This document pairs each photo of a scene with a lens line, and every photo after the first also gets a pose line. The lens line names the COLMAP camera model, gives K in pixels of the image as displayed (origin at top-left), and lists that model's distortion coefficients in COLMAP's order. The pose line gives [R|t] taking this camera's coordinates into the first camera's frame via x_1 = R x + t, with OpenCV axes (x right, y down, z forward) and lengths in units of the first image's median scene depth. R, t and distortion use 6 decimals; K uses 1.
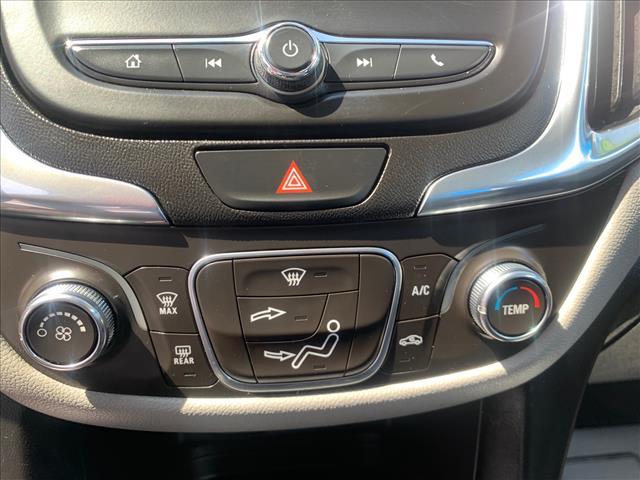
lens RADIAL K [[484.2, 0, 320.0], [0, 484.2, 240.0], [0, 0, 1]] dist [0.027893, -0.002139]
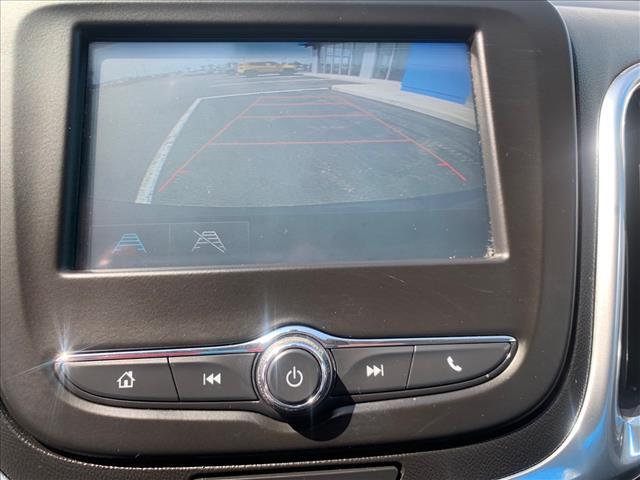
lens RADIAL K [[484.2, 0, 320.0], [0, 484.2, 240.0], [0, 0, 1]] dist [0.027893, -0.002139]
pose [[0.999715, 0.007876, -0.022542, 0.005644], [-0.007781, 0.999961, 0.004295, -0.627575], [0.022575, -0.004118, 0.999737, 0.077935]]
